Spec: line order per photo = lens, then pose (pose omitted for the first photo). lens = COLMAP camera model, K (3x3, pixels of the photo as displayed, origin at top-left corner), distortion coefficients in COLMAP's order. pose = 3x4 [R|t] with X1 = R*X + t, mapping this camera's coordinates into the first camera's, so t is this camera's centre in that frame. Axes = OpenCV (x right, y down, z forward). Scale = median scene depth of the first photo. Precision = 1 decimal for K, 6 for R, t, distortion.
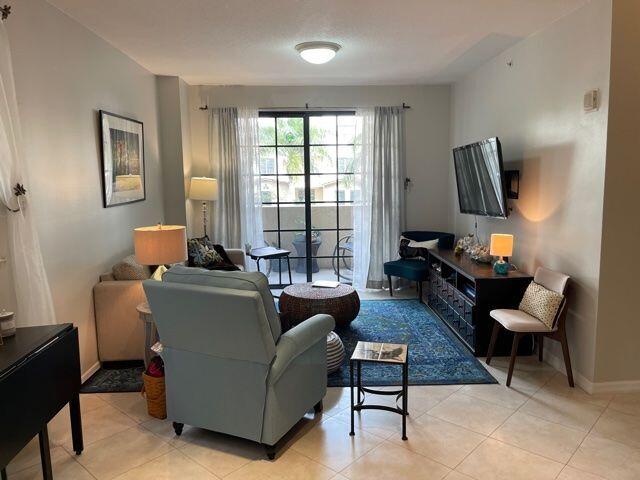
lens RADIAL K [[488.0, 0, 321.0], [0, 488.0, 236.4], [0, 0, 1]] dist [0.042522, -0.019717]
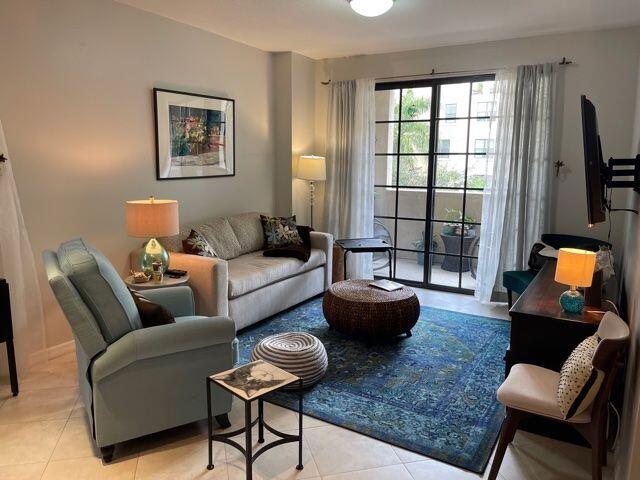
lens RADIAL K [[488.0, 0, 318.4], [0, 488.0, 233.2], [0, 0, 1]] dist [0.042522, -0.019717]
pose [[0.837323, 0.104938, -0.536543, 0.289172], [-0.089260, 0.994477, 0.055203, -0.021909], [0.539372, 0.001669, 0.842066, 0.189810]]
